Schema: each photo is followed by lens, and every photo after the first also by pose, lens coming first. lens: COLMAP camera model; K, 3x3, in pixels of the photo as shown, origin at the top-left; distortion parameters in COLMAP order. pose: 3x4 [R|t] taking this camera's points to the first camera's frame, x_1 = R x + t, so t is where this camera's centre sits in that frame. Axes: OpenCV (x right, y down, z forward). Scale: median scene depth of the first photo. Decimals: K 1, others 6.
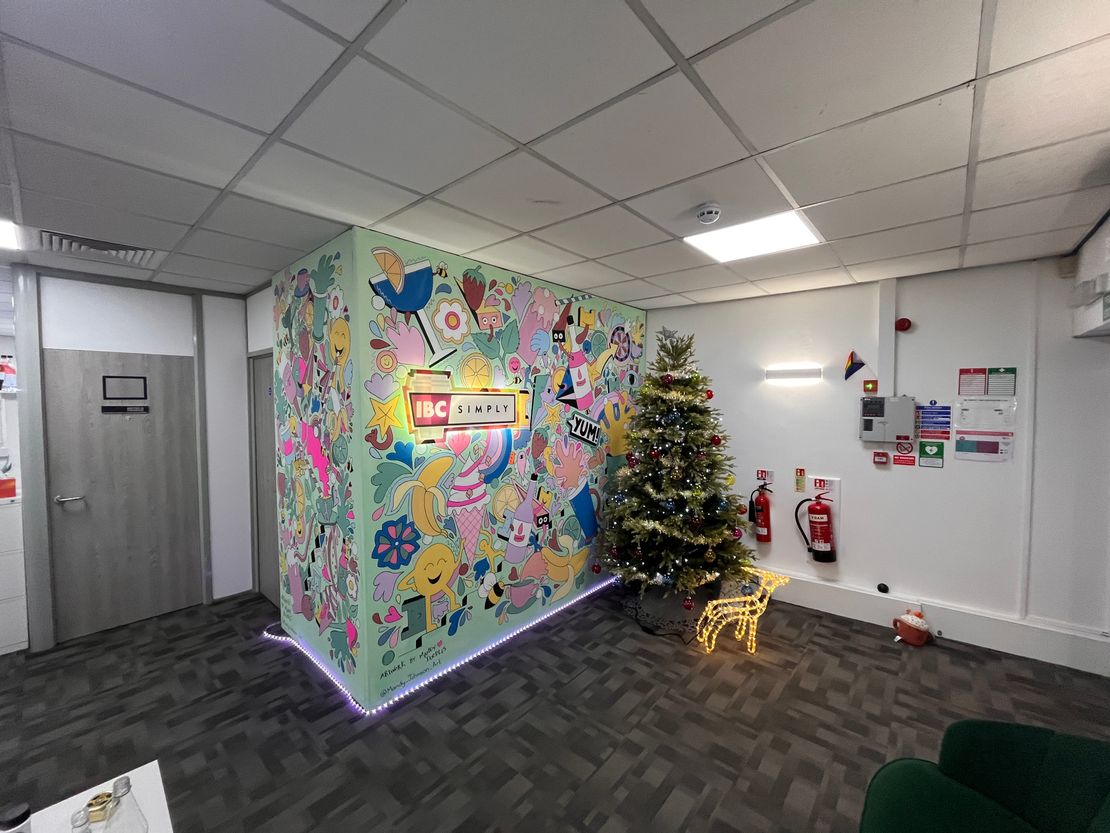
lens RADIAL K [[447.1, 0, 555.0], [0, 447.1, 416.5], [0, 0, 1]] dist [0.001247, -0.000018]
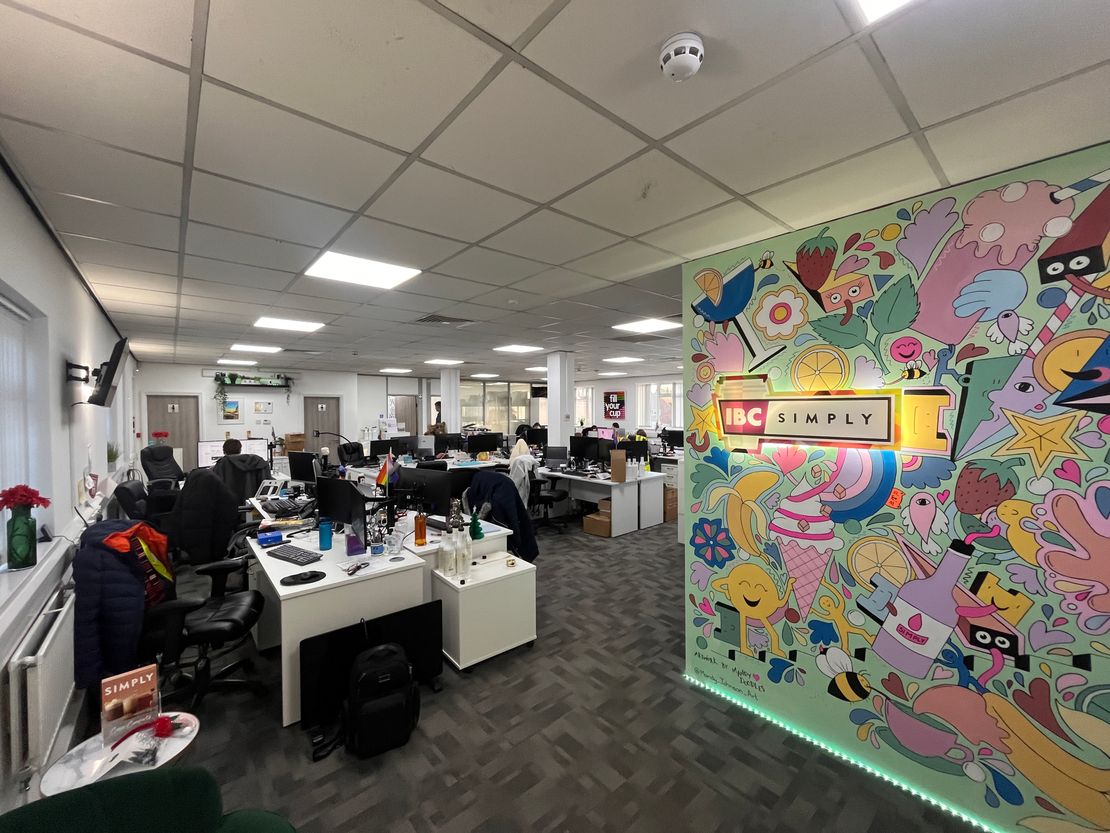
lens RADIAL K [[447.1, 0, 555.0], [0, 447.1, 416.5], [0, 0, 1]] dist [0.001247, -0.000018]
pose [[-0.132991, 0.019958, -0.990916, 0.659694], [-0.032147, 0.999184, 0.024439, -0.025043], [0.990596, 0.035105, -0.132241, 0.679410]]
